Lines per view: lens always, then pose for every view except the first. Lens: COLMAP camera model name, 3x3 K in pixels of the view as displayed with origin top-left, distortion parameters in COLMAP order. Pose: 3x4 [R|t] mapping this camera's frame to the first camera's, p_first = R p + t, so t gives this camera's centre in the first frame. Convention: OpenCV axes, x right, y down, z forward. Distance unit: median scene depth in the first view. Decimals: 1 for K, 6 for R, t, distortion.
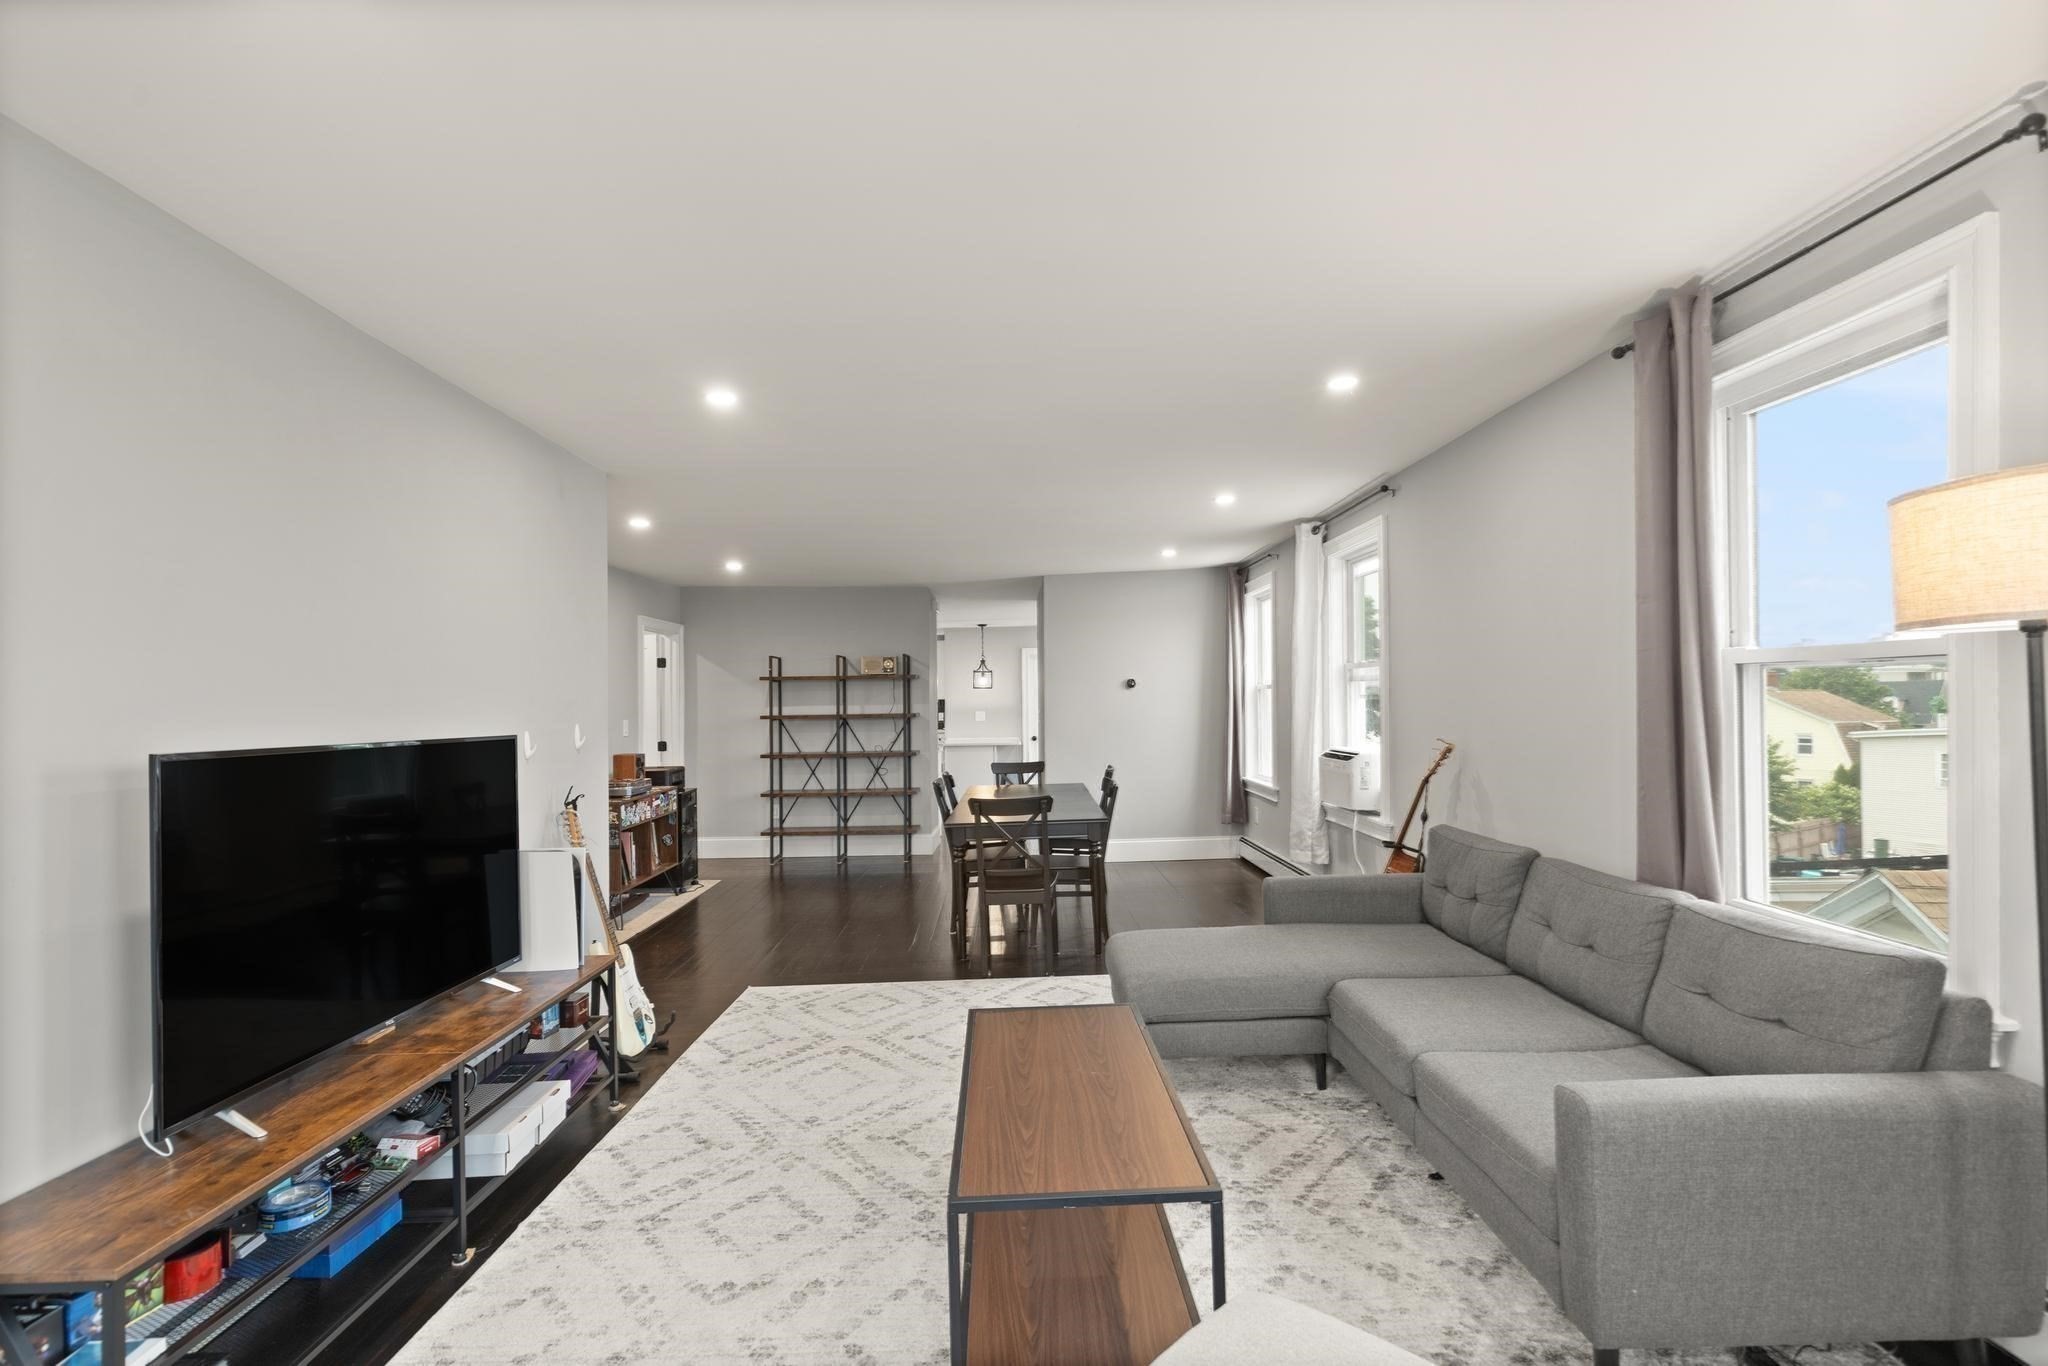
lens RADIAL K [[939.2, 0, 1029.3], [0, 939.2, 708.5], [0, 0, 1]] dist [0.004868, -0.001378]
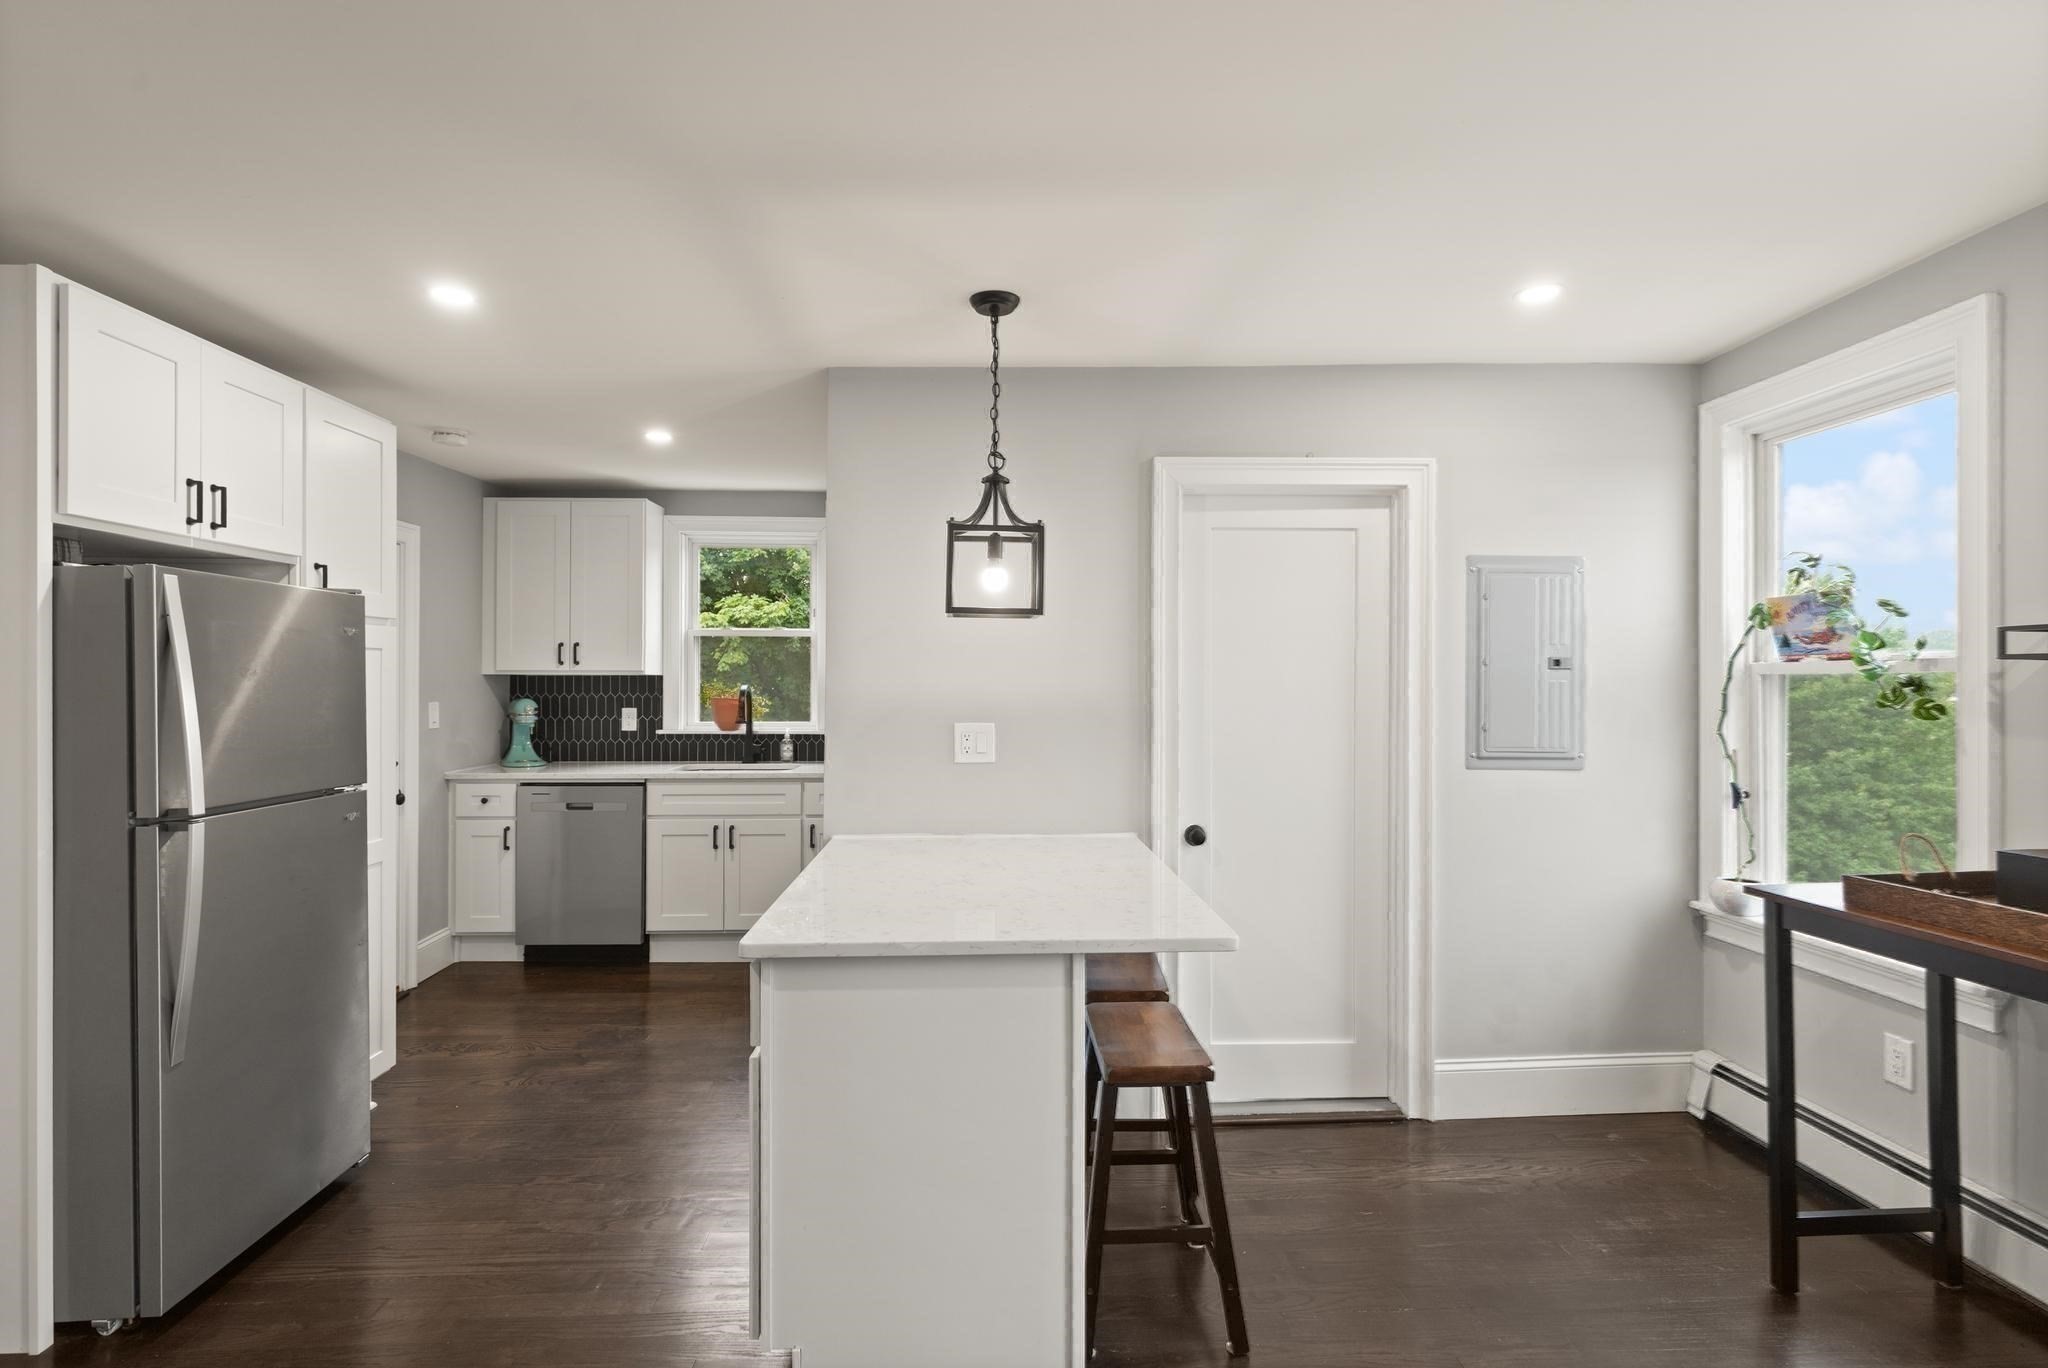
lens RADIAL K [[989.8, 0, 1013.3], [0, 989.8, 677.0], [0, 0, 1]] dist [-0.006310, -0.000577]
pose [[0.999562, 0.024209, 0.017046, -0.065527], [-0.023764, 0.999383, -0.025852, -0.002590], [-0.017662, 0.025435, 0.999520, 1.065265]]
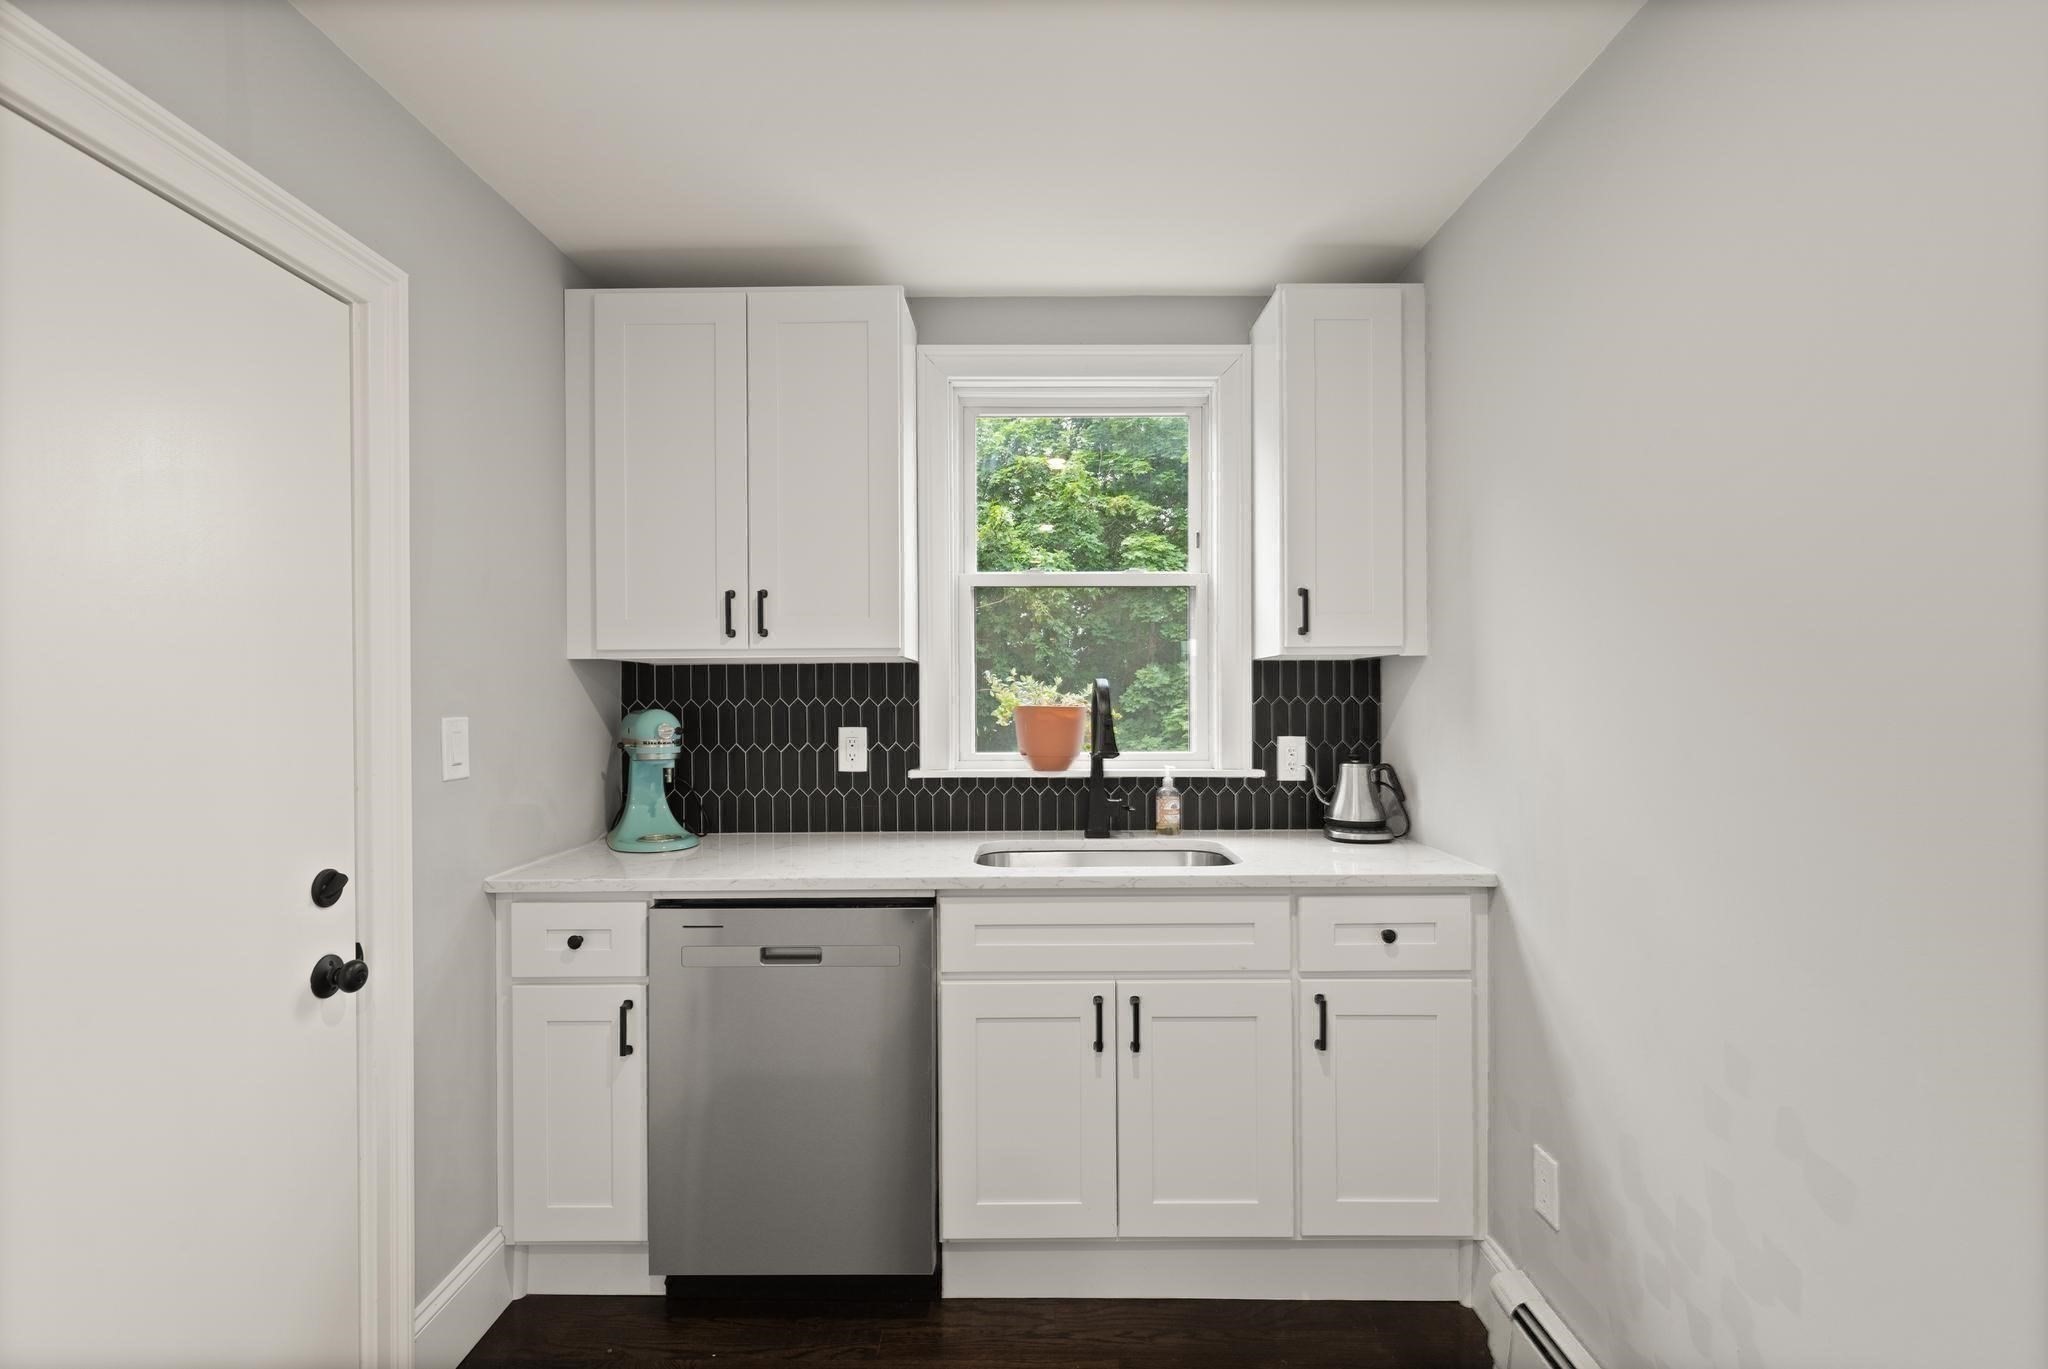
lens RADIAL K [[939.2, 0, 1029.3], [0, 939.2, 710.0], [0, 0, 1]] dist [0.004868, -0.001378]
pose [[0.999463, 0.017539, -0.027665, -0.237496], [-0.017824, 0.999790, -0.010070, 0.003263], [0.027483, 0.010558, 0.999567, 1.404481]]
